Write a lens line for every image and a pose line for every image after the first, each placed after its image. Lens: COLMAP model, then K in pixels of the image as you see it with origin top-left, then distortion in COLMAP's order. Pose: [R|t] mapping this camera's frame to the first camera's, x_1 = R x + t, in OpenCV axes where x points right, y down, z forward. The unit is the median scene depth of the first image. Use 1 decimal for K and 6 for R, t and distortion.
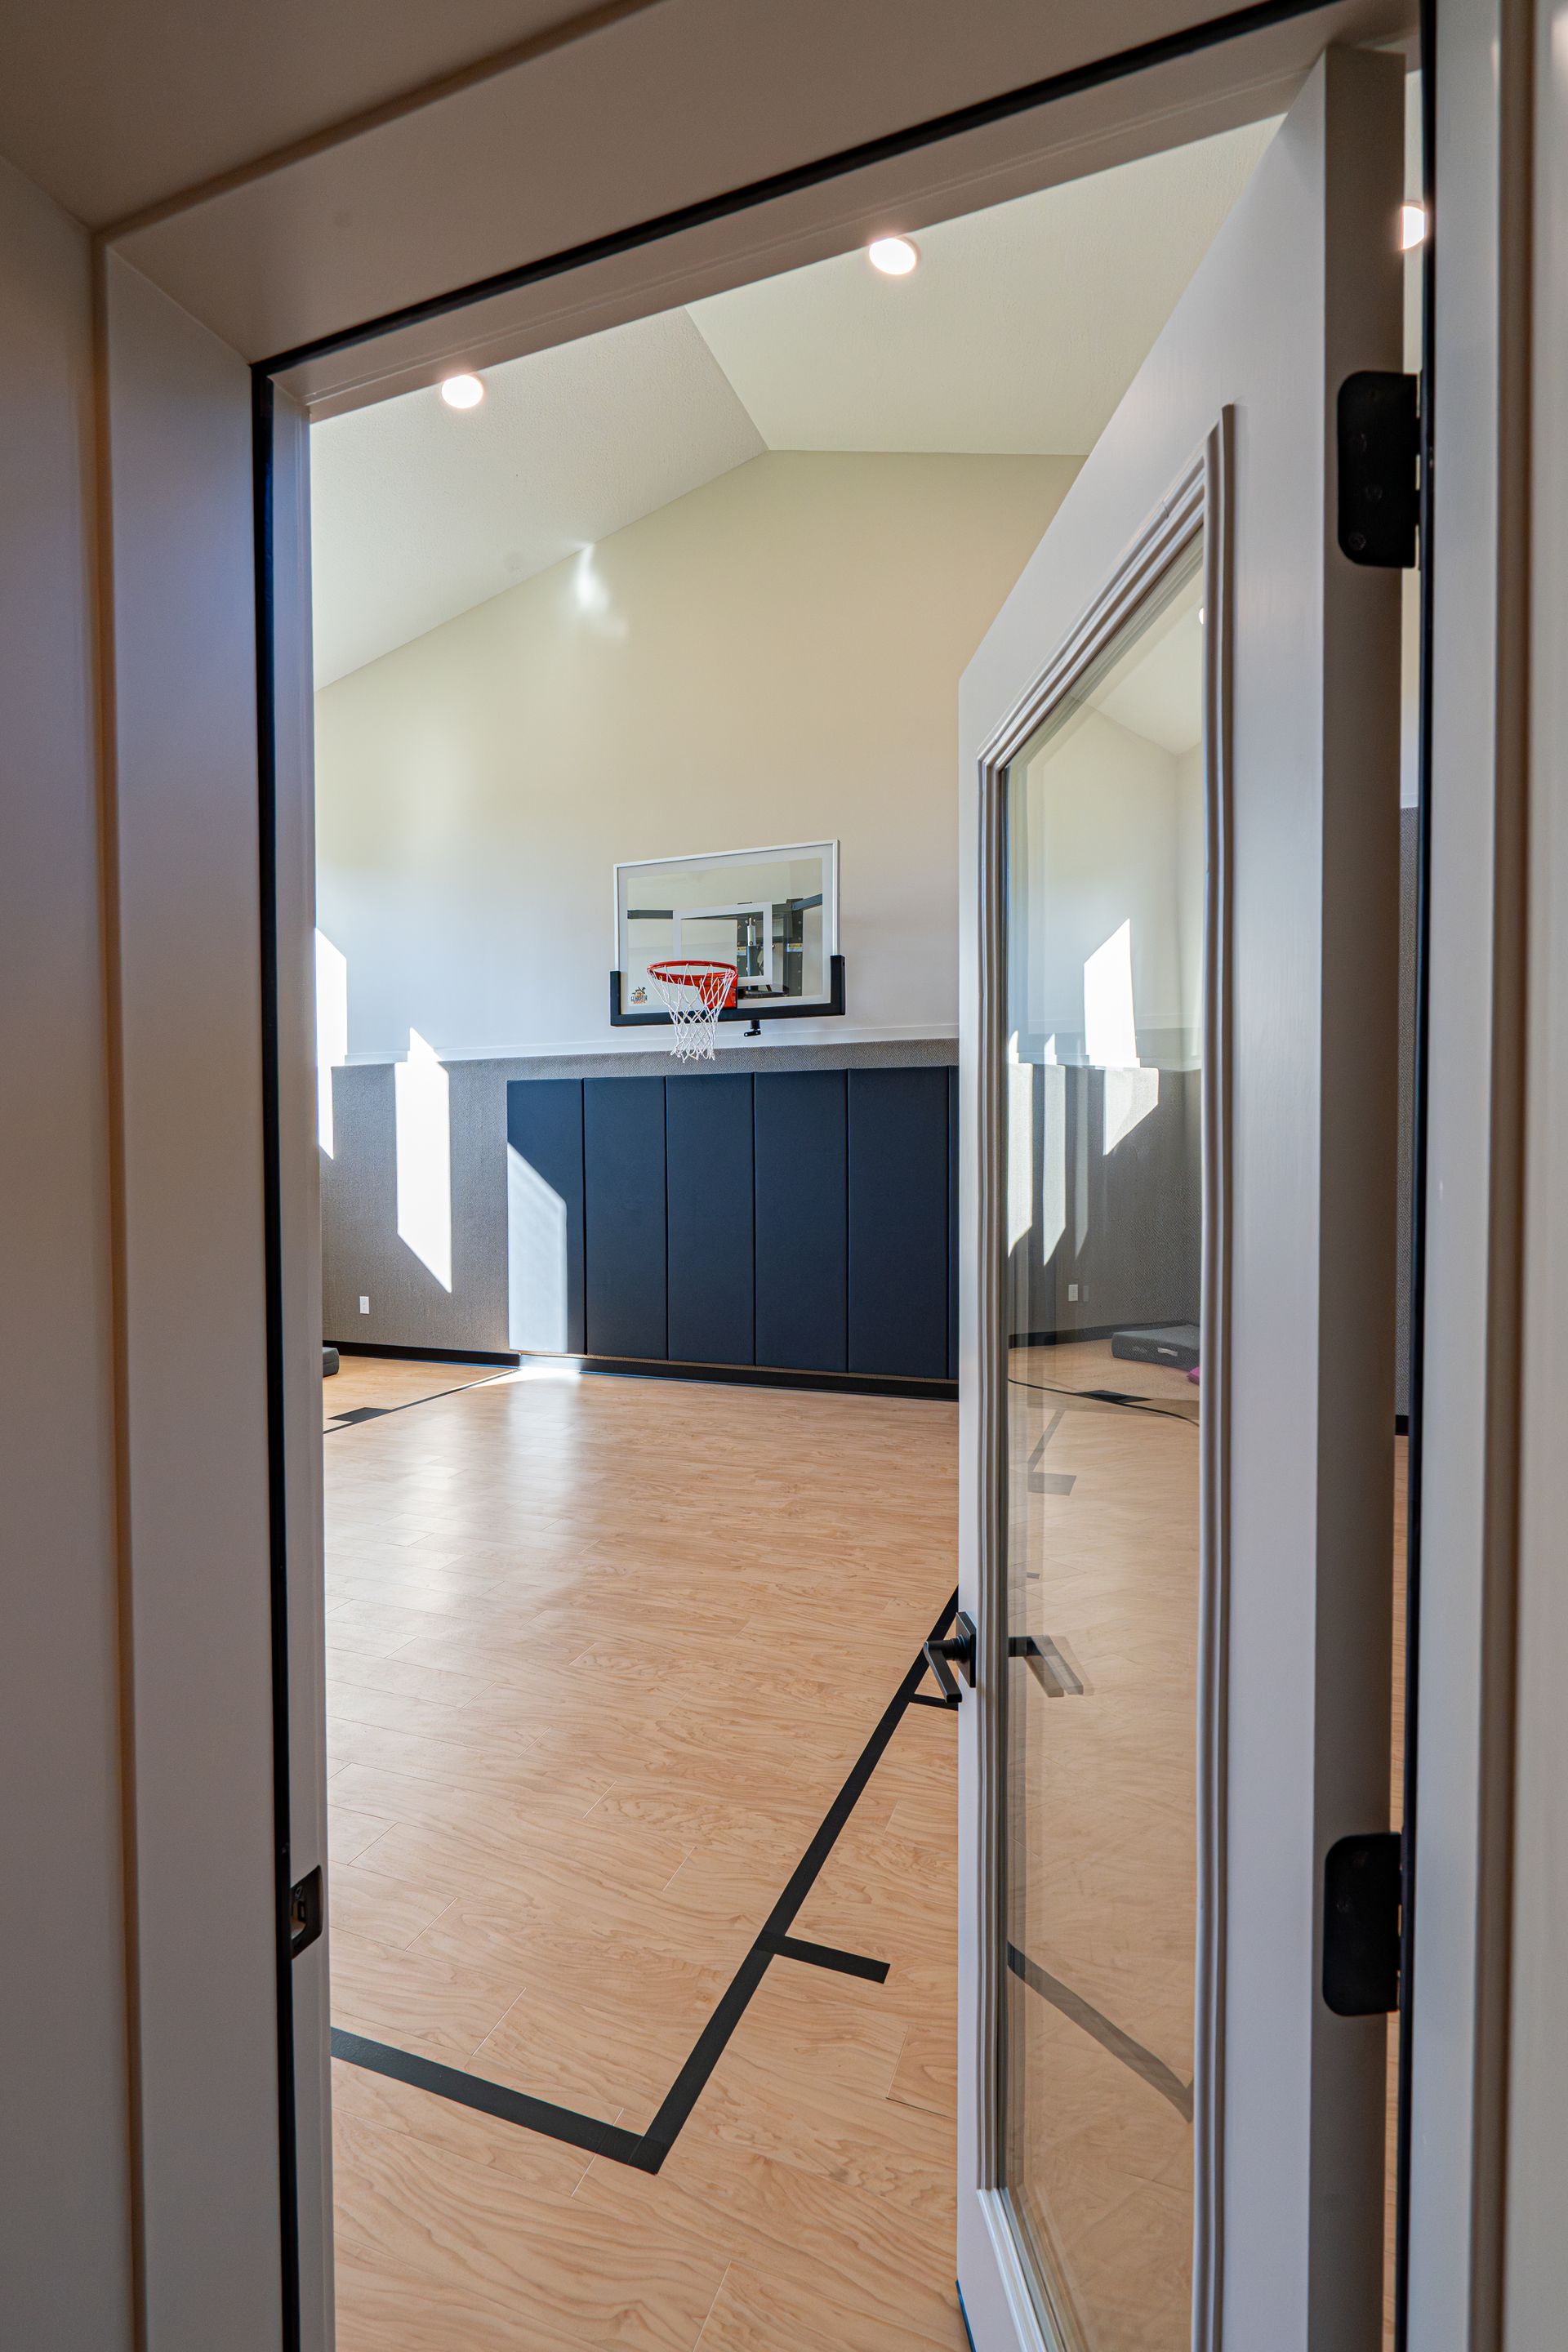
lens RADIAL K [[1075.3, 0, 789.3], [0, 1075.3, 1186.1], [0, 0, 1]] dist [-0.050681, 0.016966]
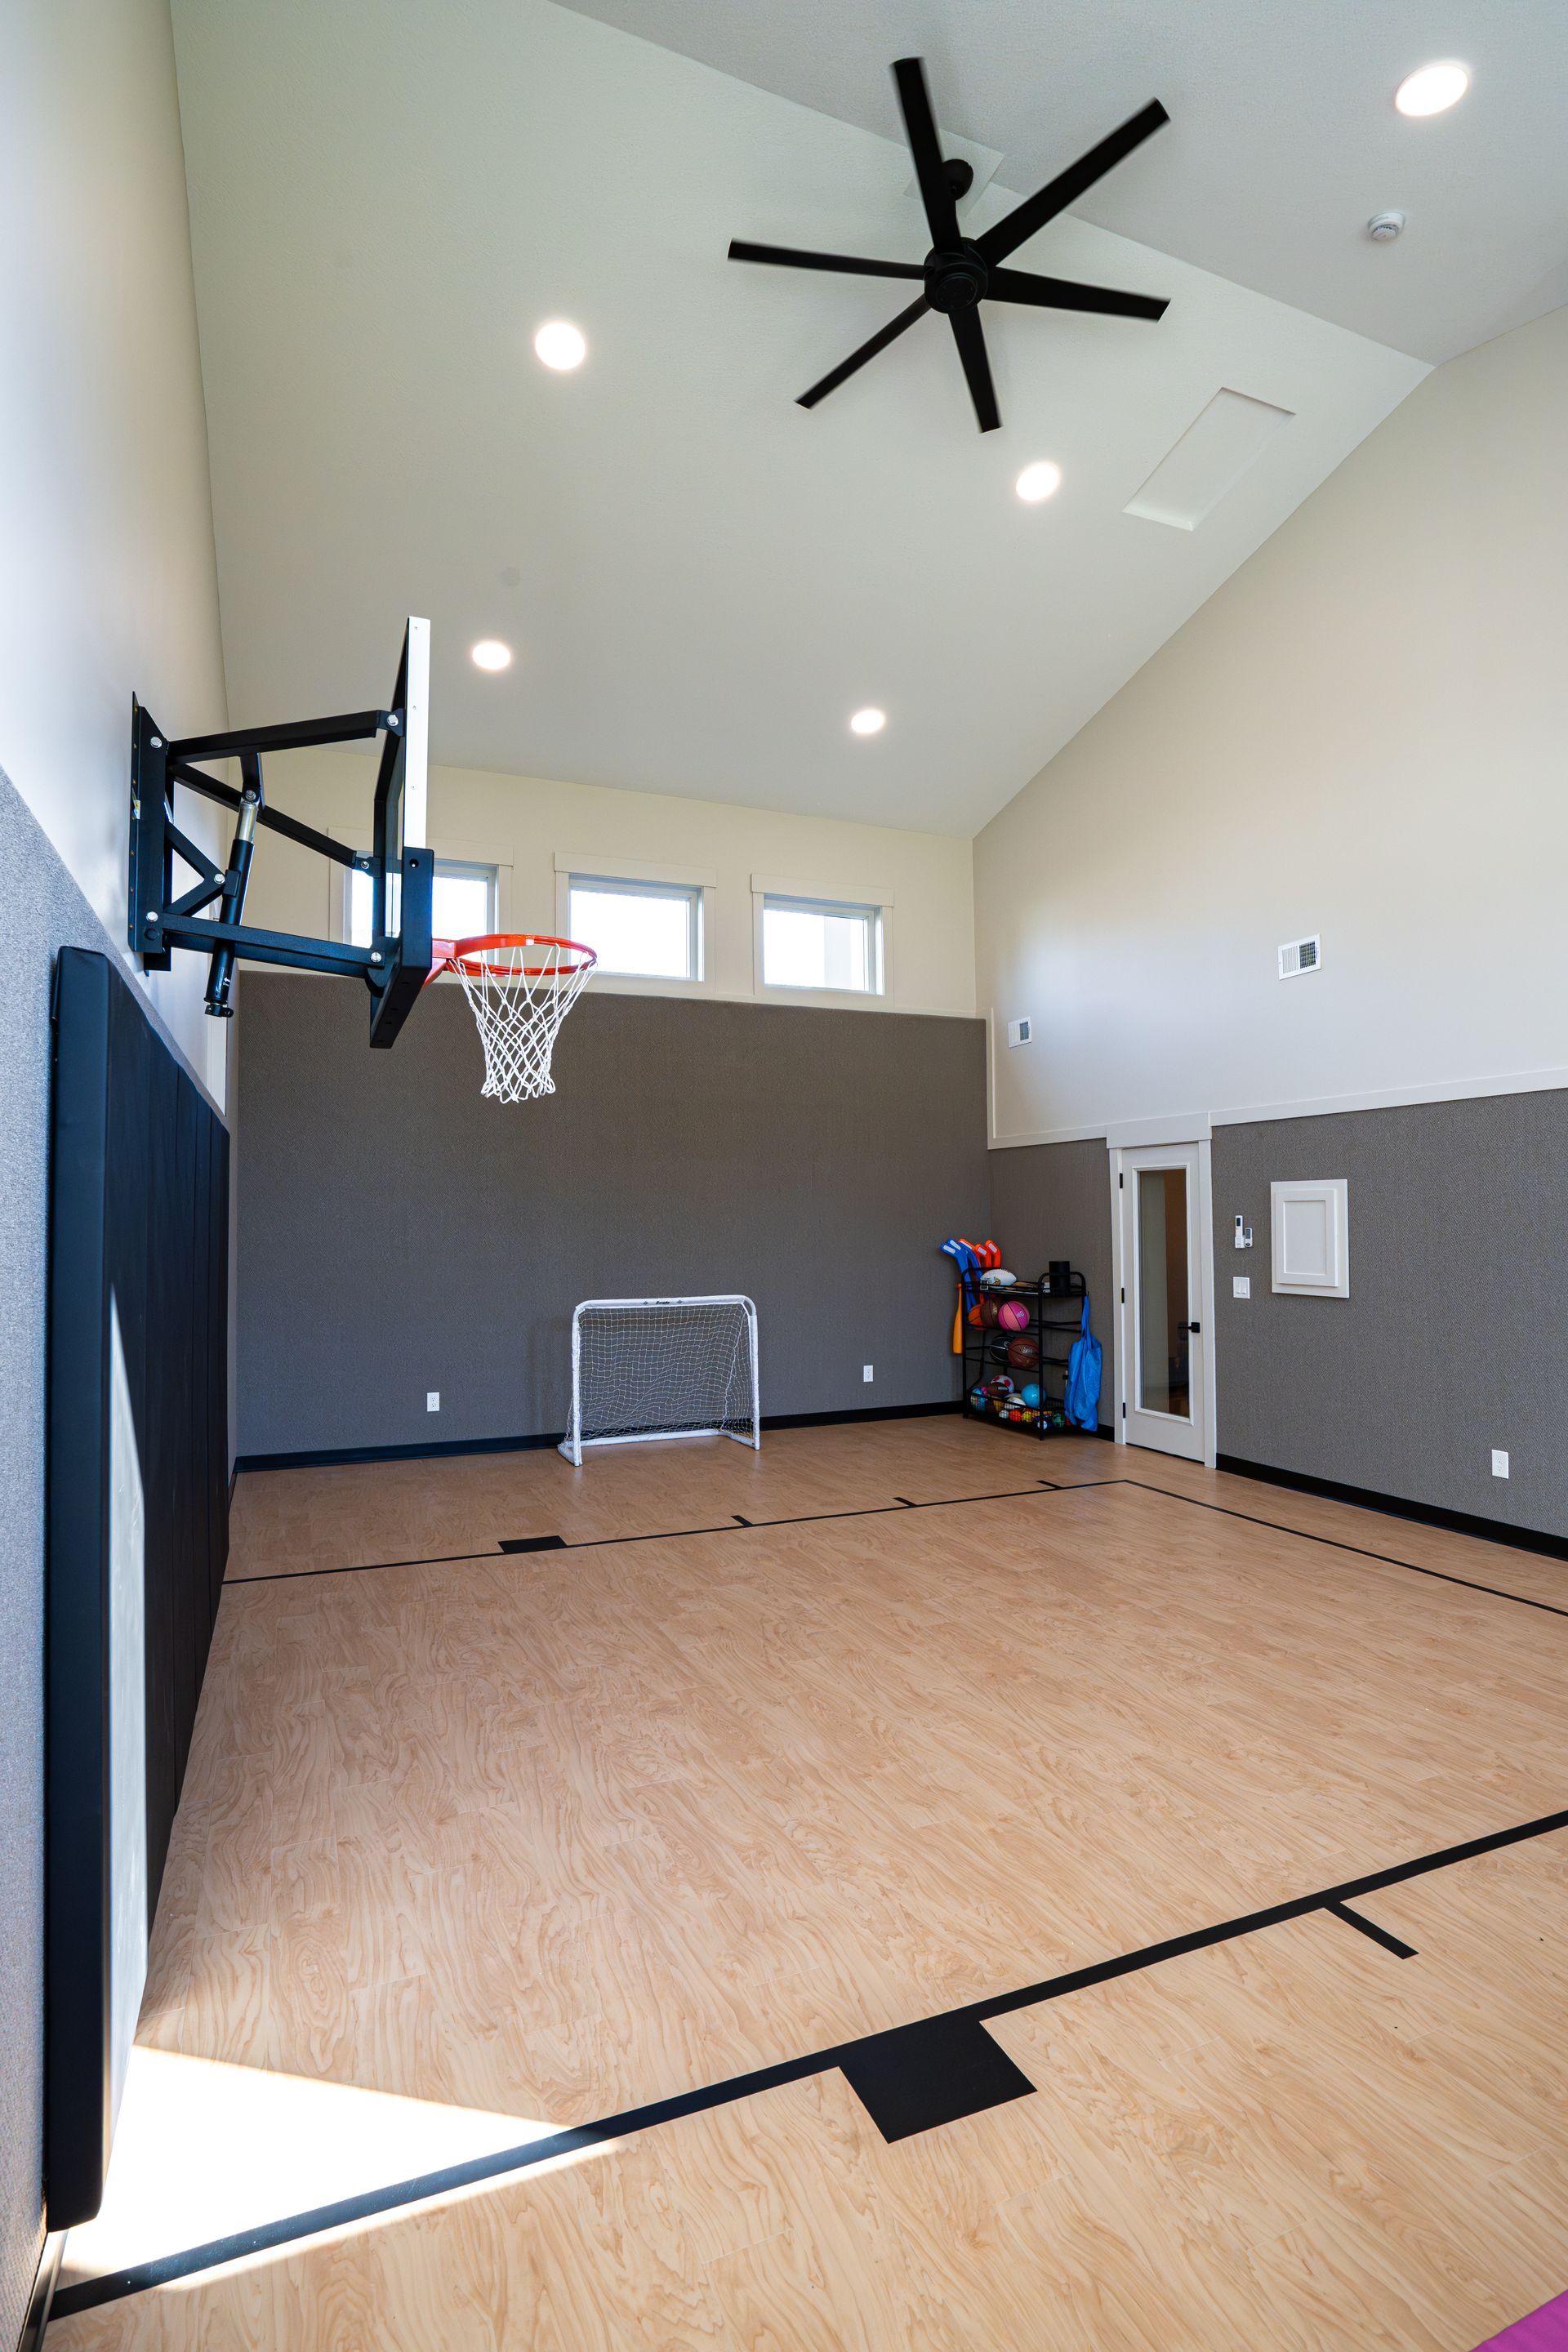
lens RADIAL K [[1150.0, 0, 777.9], [0, 1150.0, 1206.0], [0, 0, 1]] dist [-0.066391, 0.037775]
pose [[-0.684639, 0.020174, 0.728603, -0.676327], [0.032136, 0.999480, 0.002522, -0.055641], [-0.728174, 0.025141, -0.684931, 1.372210]]
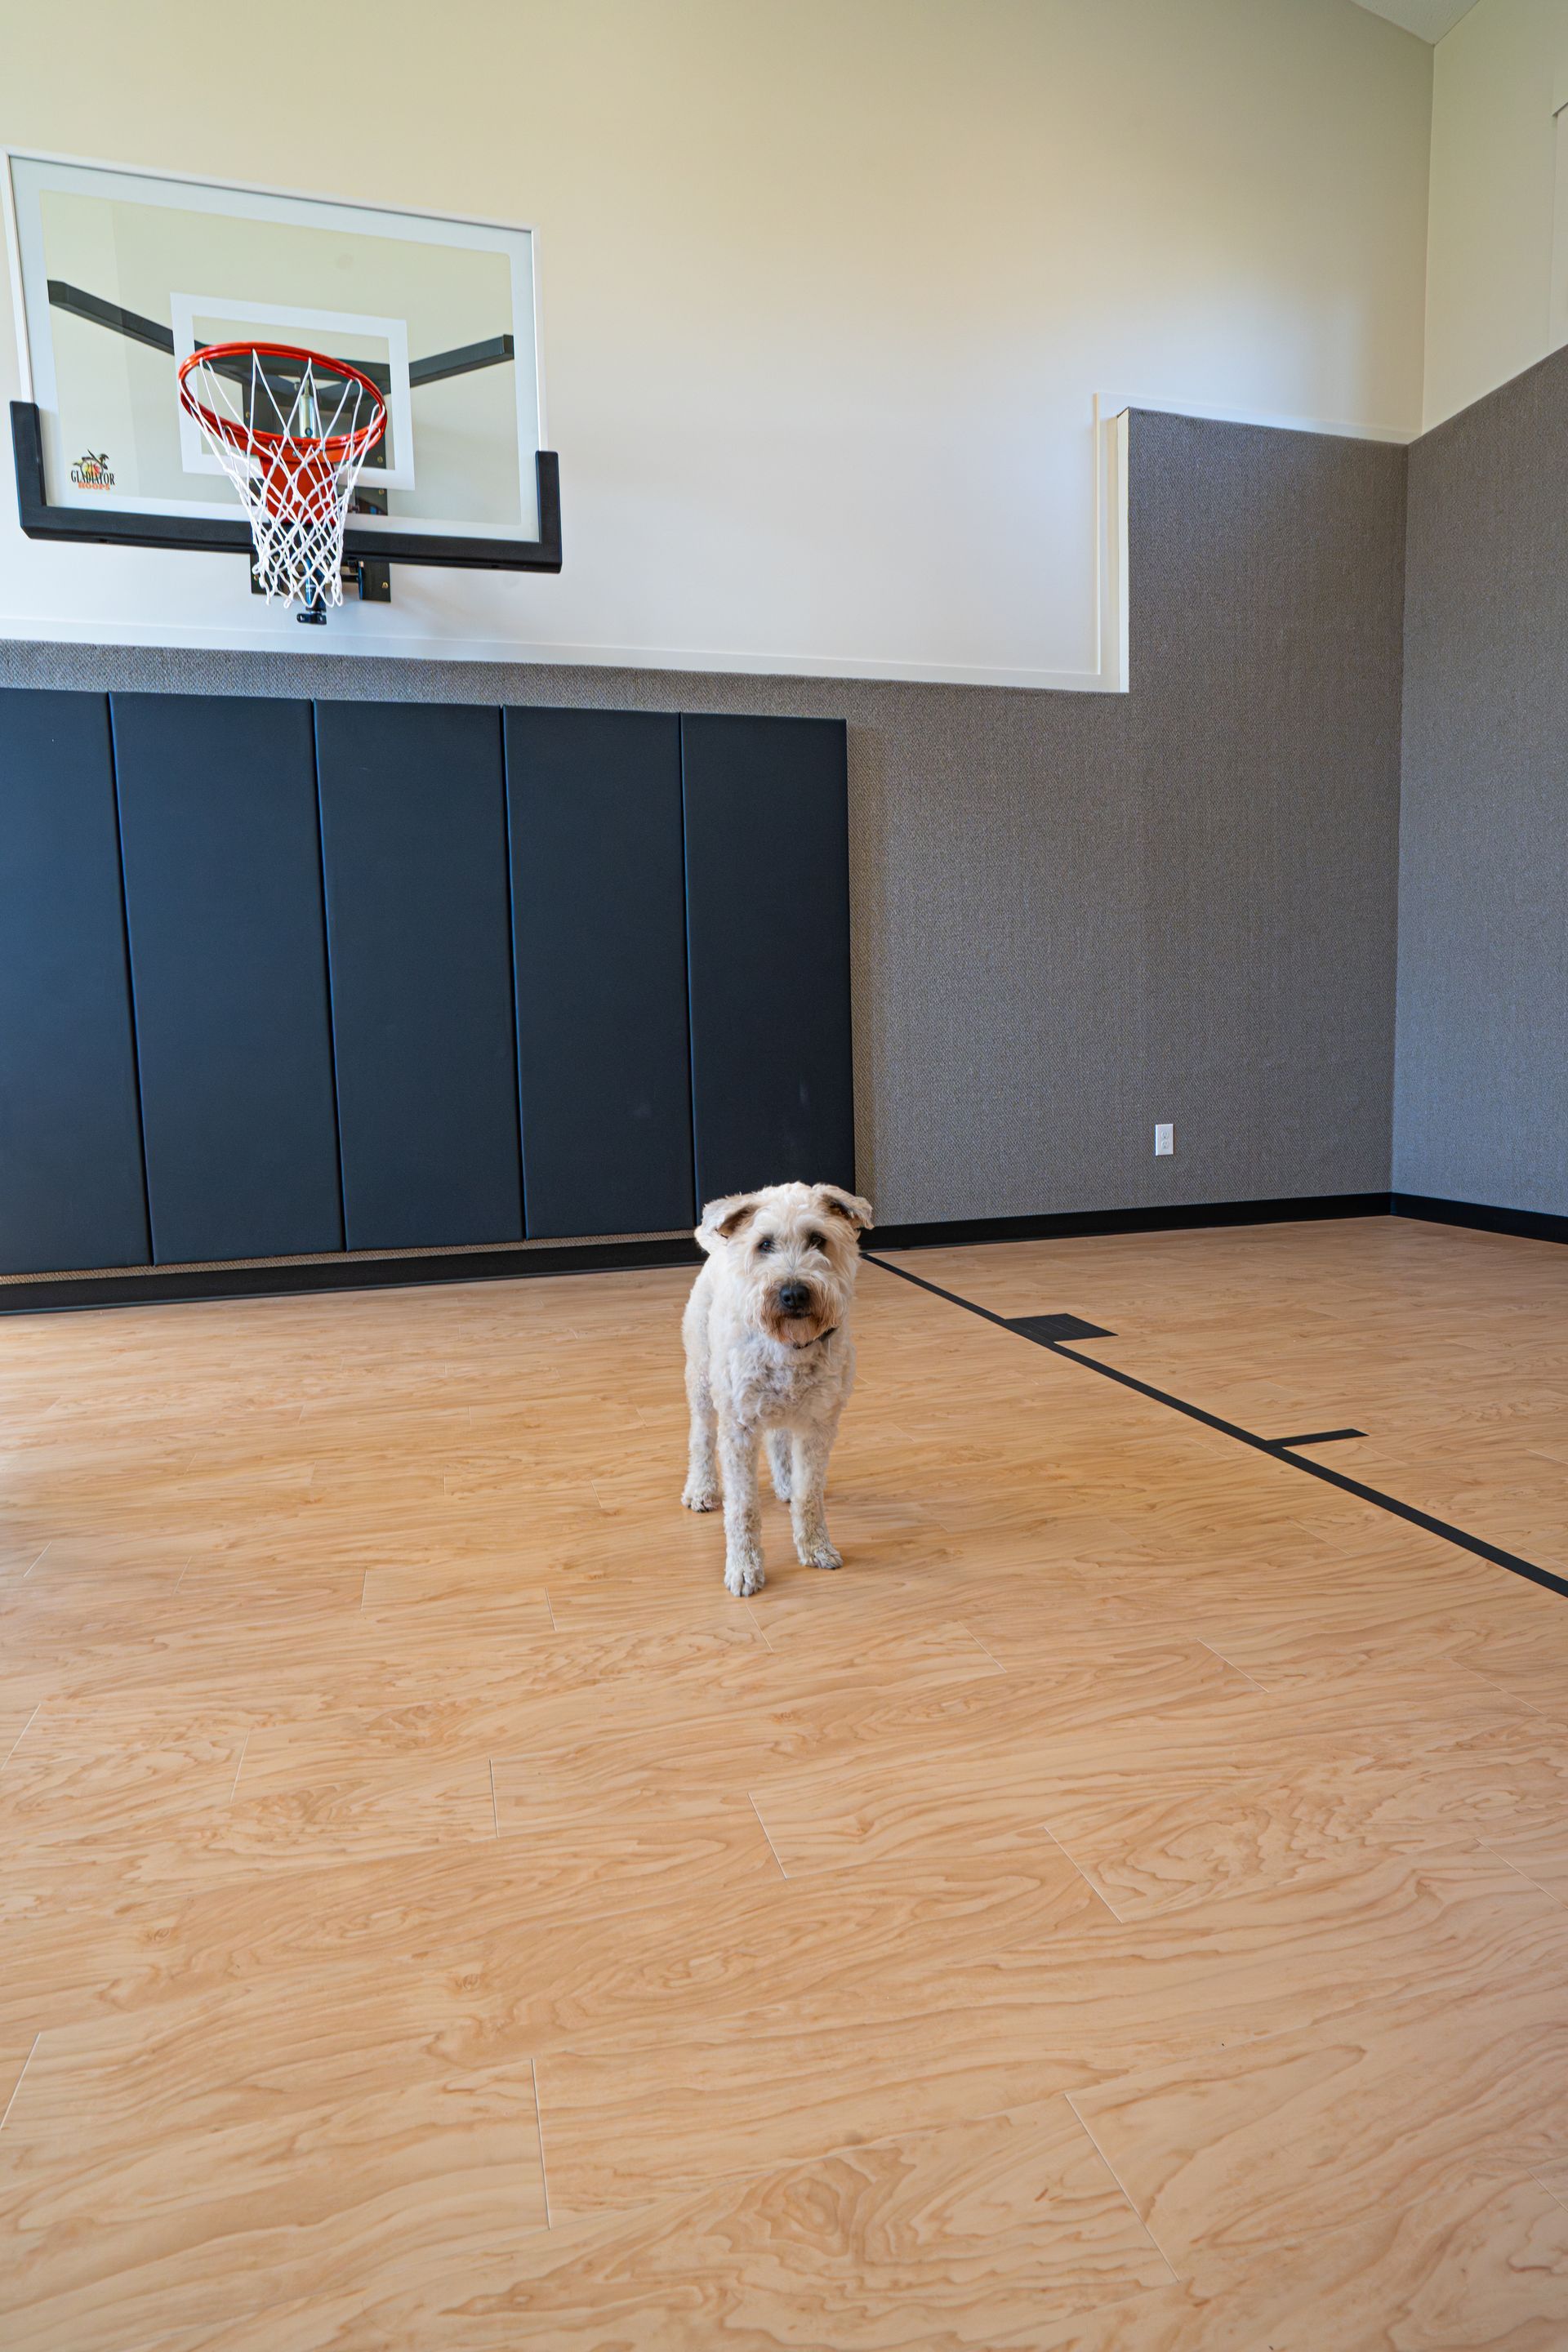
lens RADIAL K [[1274.4, 0, 784.0], [0, 1274.4, 1191.4], [0, 0, 1]] dist [-0.034935, 0.022251]
pose [[0.811423, -0.083111, 0.578520, -0.265911], [0.041184, 0.995508, 0.085252, 0.108914], [-0.583006, -0.045350, 0.811201, 0.418347]]
